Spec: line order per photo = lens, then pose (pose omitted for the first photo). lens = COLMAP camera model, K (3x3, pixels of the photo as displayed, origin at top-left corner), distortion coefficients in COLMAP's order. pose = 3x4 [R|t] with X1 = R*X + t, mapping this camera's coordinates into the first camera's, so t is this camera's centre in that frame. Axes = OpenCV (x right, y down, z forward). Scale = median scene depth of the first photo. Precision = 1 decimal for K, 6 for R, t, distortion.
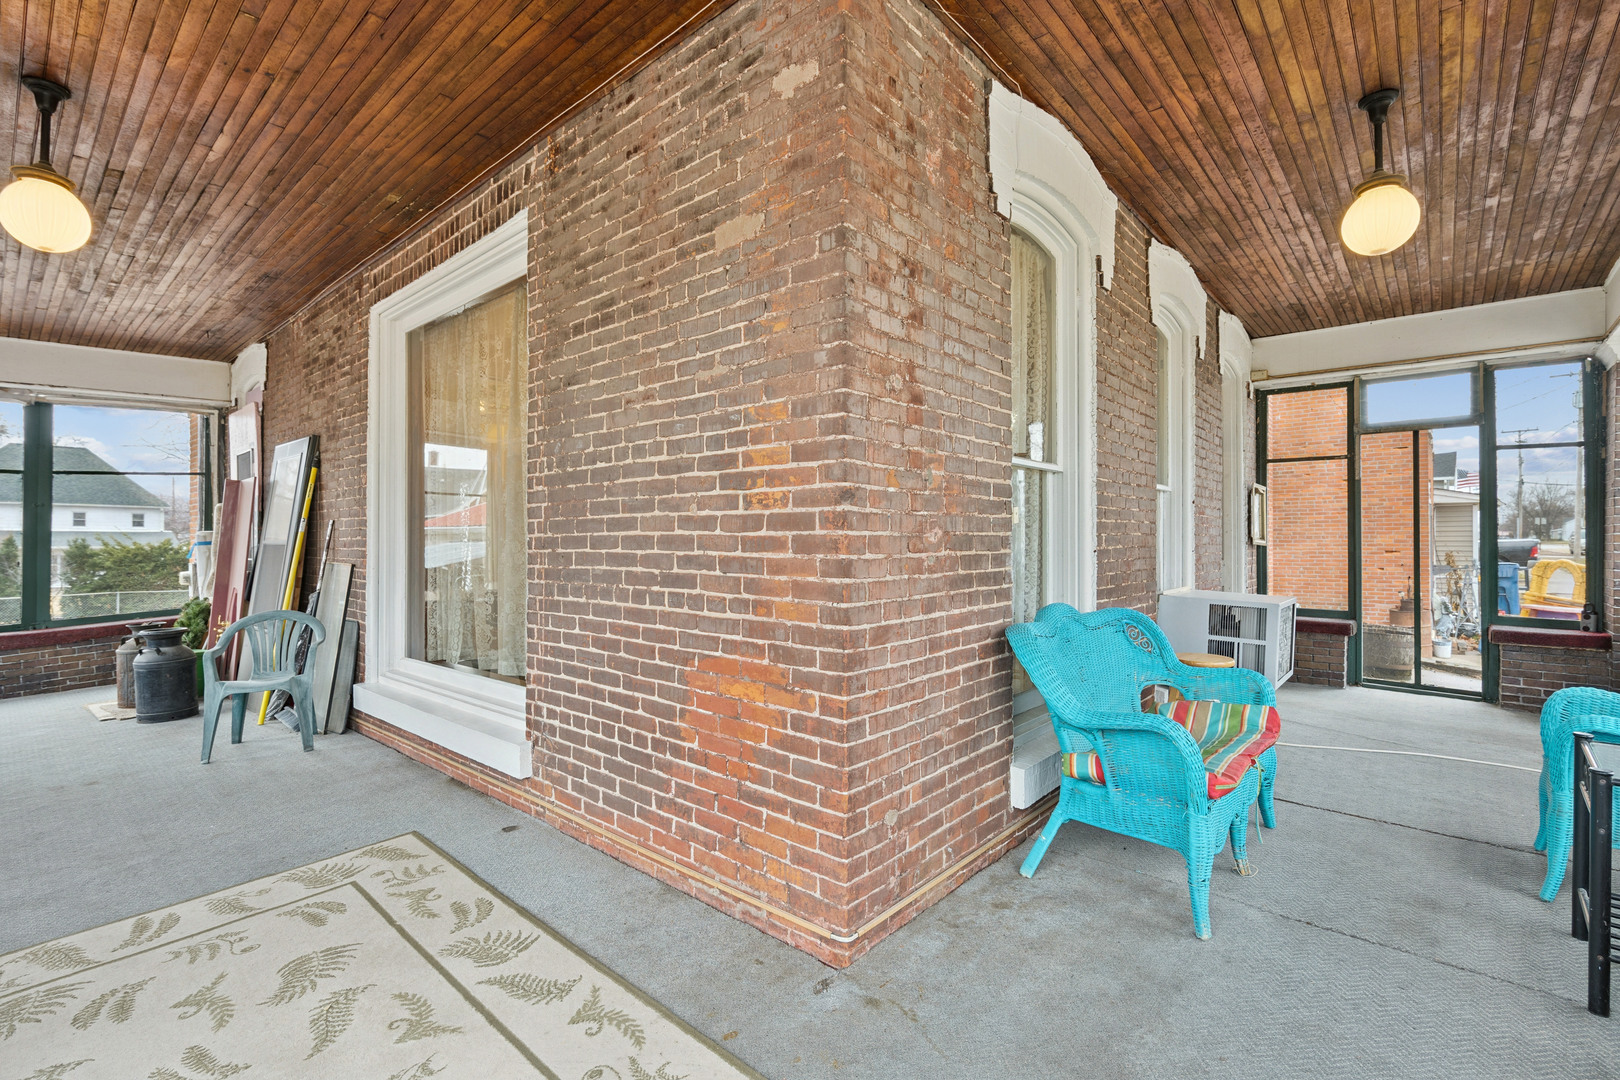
lens RADIAL K [[733.6, 0, 810.0], [0, 733.6, 539.0], [0, 0, 1]] dist [0.000518, 0.000083]
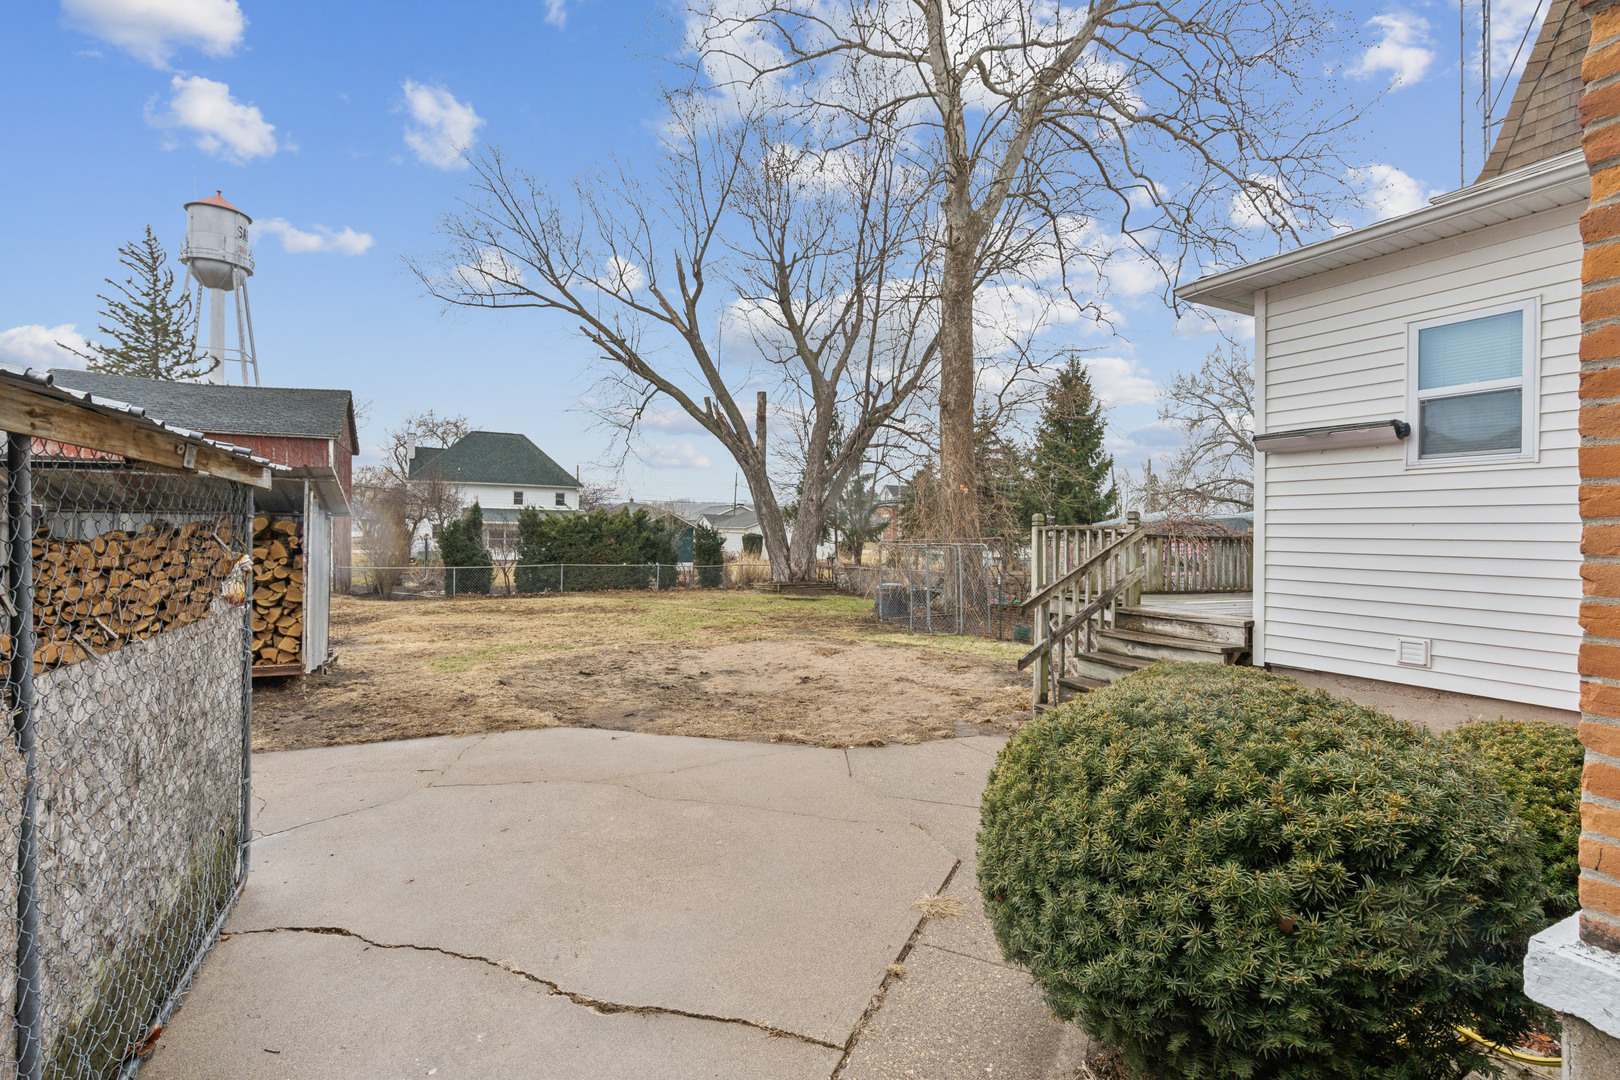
lens RADIAL K [[733.6, 0, 809.3], [0, 733.6, 532.6], [0, 0, 1]] dist [0.000518, 0.000083]
pose [[0.924167, 0.004584, -0.381960, -0.295541], [-0.001840, 0.999970, 0.007548, 0.024190], [0.381983, -0.006273, 0.924148, 0.259896]]
